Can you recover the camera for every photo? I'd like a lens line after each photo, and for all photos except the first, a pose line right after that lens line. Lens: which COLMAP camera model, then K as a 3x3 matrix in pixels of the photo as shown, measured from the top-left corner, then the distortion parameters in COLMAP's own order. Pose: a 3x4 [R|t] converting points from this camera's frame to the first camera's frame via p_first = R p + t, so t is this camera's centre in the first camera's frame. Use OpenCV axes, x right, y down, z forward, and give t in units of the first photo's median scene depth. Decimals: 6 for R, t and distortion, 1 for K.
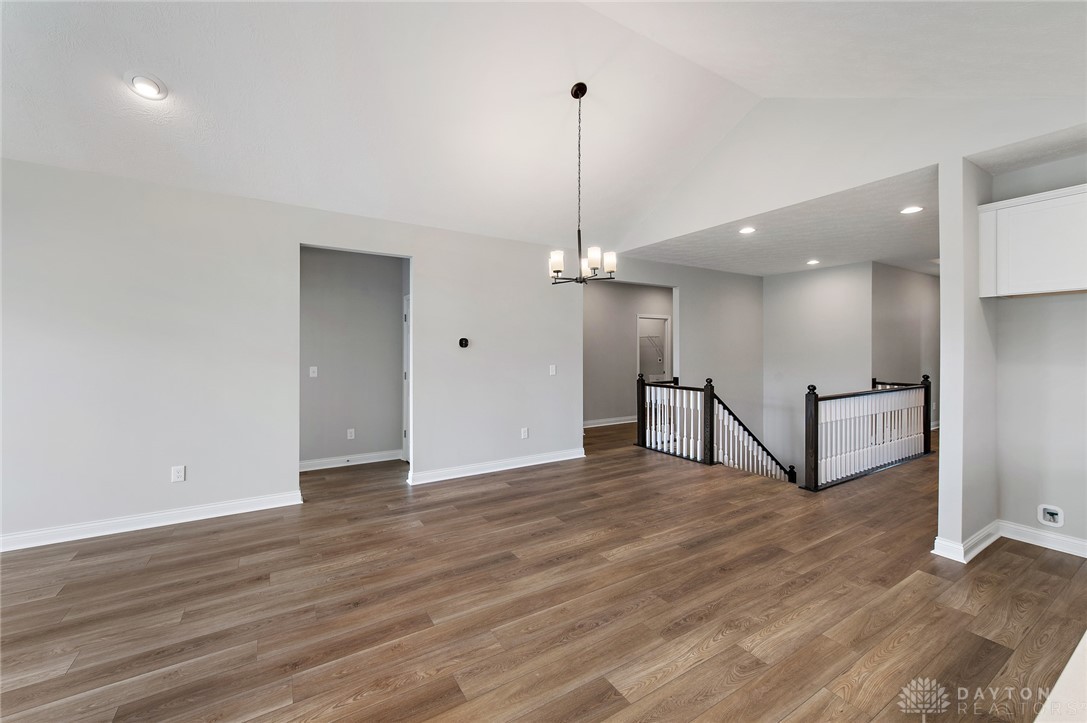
lens RADIAL K [[432.5, 0, 544.6], [0, 432.5, 348.5], [0, 0, 1]] dist [0.007139, -0.000362]
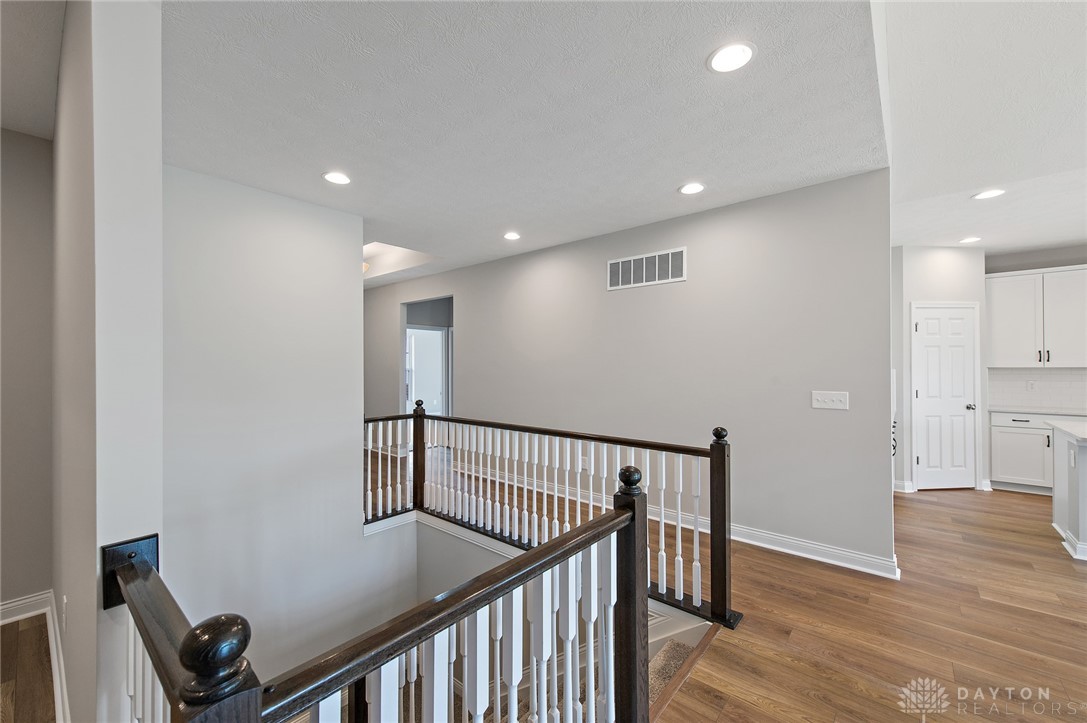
lens RADIAL K [[434.1, 0, 542.3], [0, 434.1, 363.1], [0, 0, 1]] dist [0.004037, -0.000037]
pose [[-0.308724, 0.006476, 0.951130, 0.226328], [0.001831, 0.999979, -0.006214, 0.007744], [-0.951150, -0.000177, -0.308729, 1.944960]]
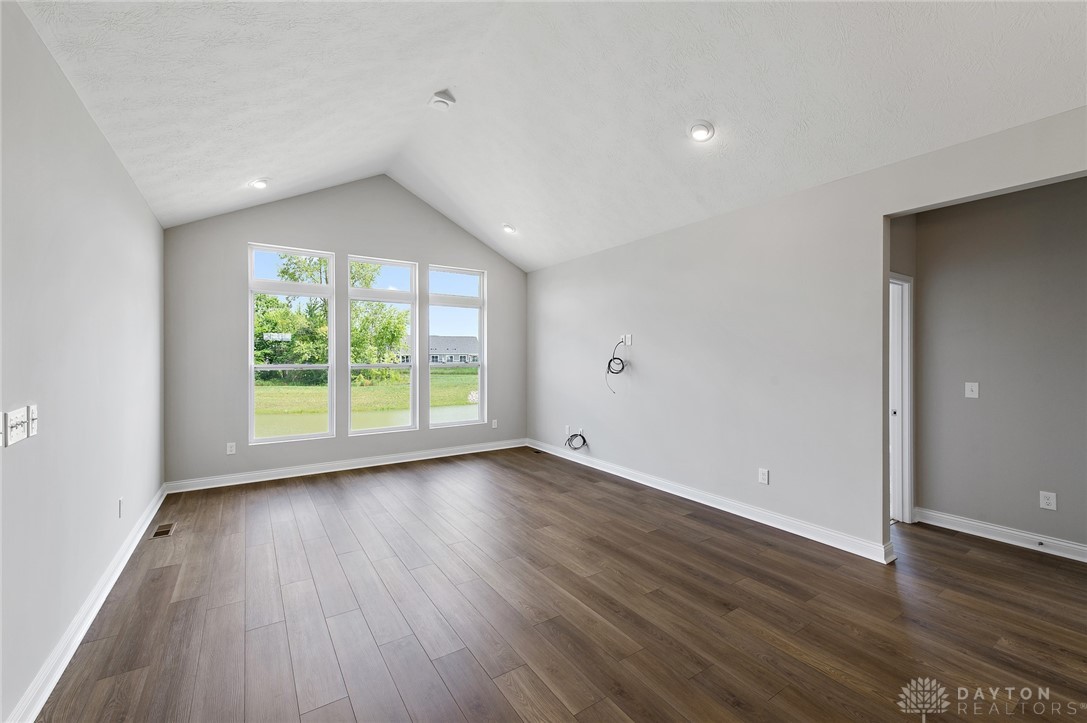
lens RADIAL K [[441.3, 0, 545.8], [0, 441.3, 359.7], [0, 0, 1]] dist [0.021829, -0.008497]
pose [[0.035867, 0.004203, -0.999348, 0.235937], [0.002958, 0.999986, 0.004312, 0.000796], [0.999352, -0.003111, 0.035854, 0.495991]]
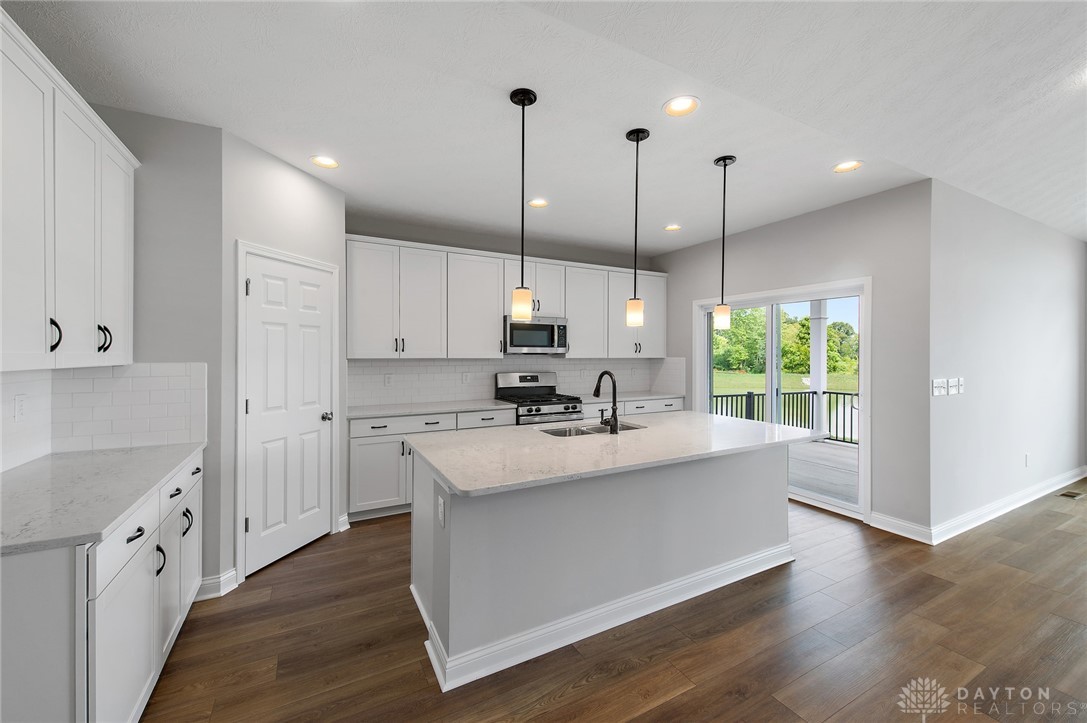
lens RADIAL K [[431.6, 0, 542.7], [0, 431.6, 355.6], [0, 0, 1]] dist [0.008425, -0.000096]
pose [[-0.998127, -0.004370, 0.061013, 0.642584], [-0.004306, 0.999990, 0.001190, 0.005020], [-0.061018, 0.000926, -0.998136, 1.036661]]
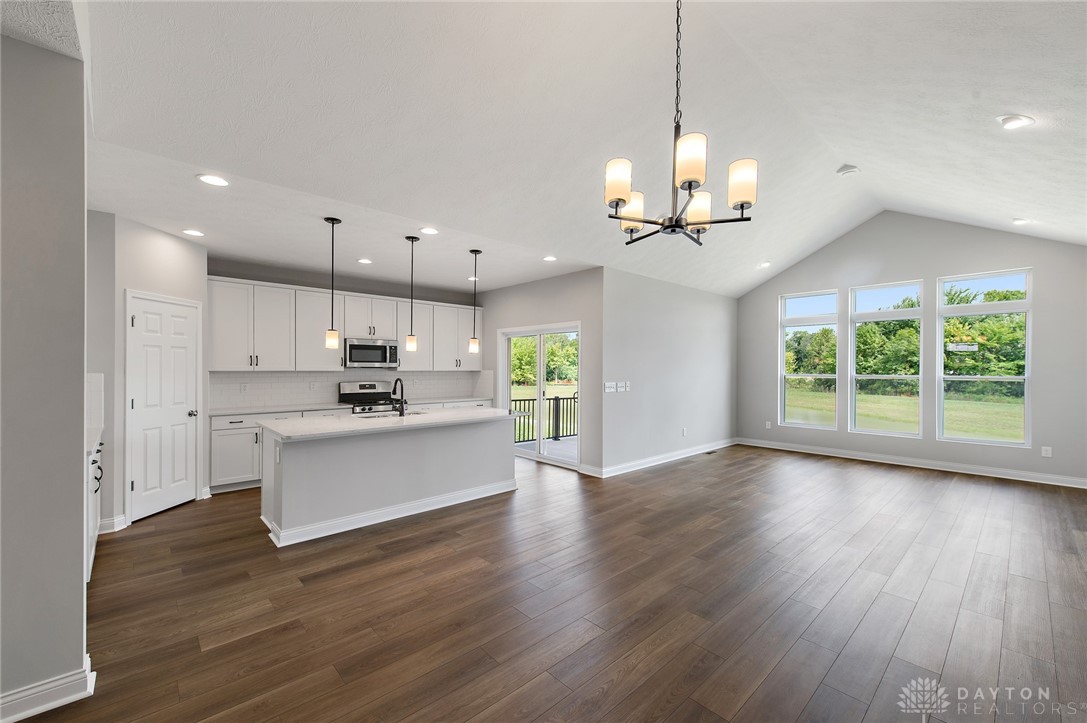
lens RADIAL K [[442.6, 0, 542.1], [0, 442.6, 369.5], [0, 0, 1]] dist [0.011069, -0.000510]
pose [[-0.982432, -0.004694, -0.186564, 0.370646], [-0.004908, 0.999988, 0.000684, 0.004902], [0.186558, 0.001587, -0.982443, 1.682224]]
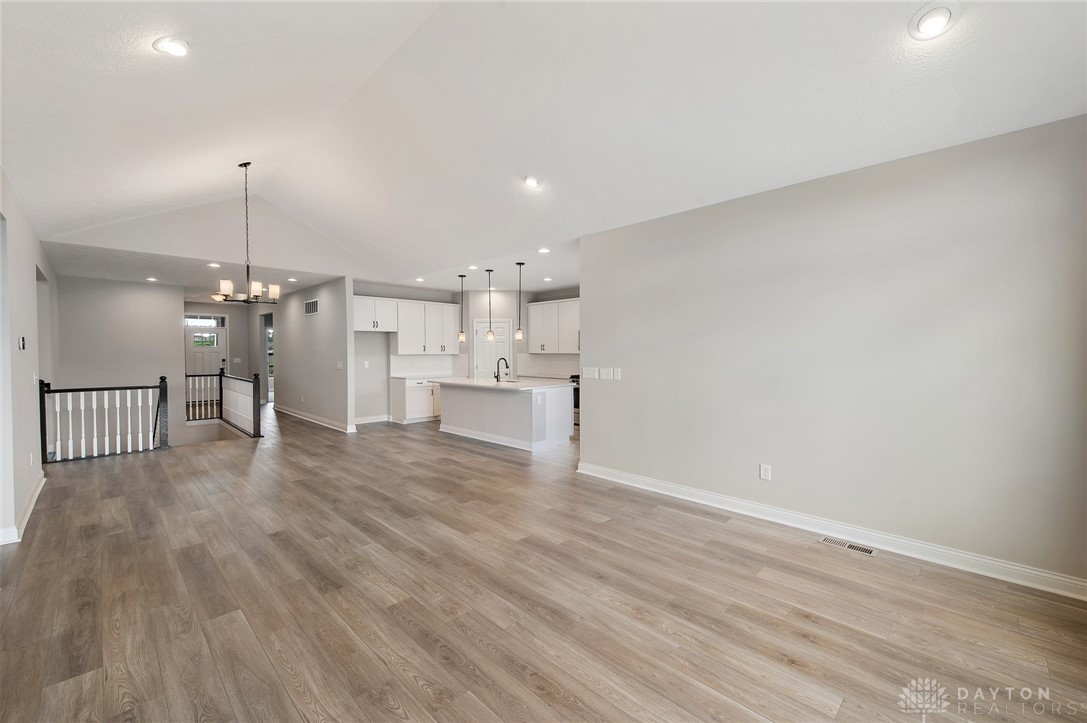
lens RADIAL K [[441.3, 0, 545.8], [0, 441.3, 359.7], [0, 0, 1]] dist [0.021829, -0.008497]
pose [[-0.228929, -0.021093, 0.973215, -1.769266], [-0.000223, 0.999766, 0.021616, -0.004566], [-0.973443, 0.004732, -0.228880, 0.451333]]
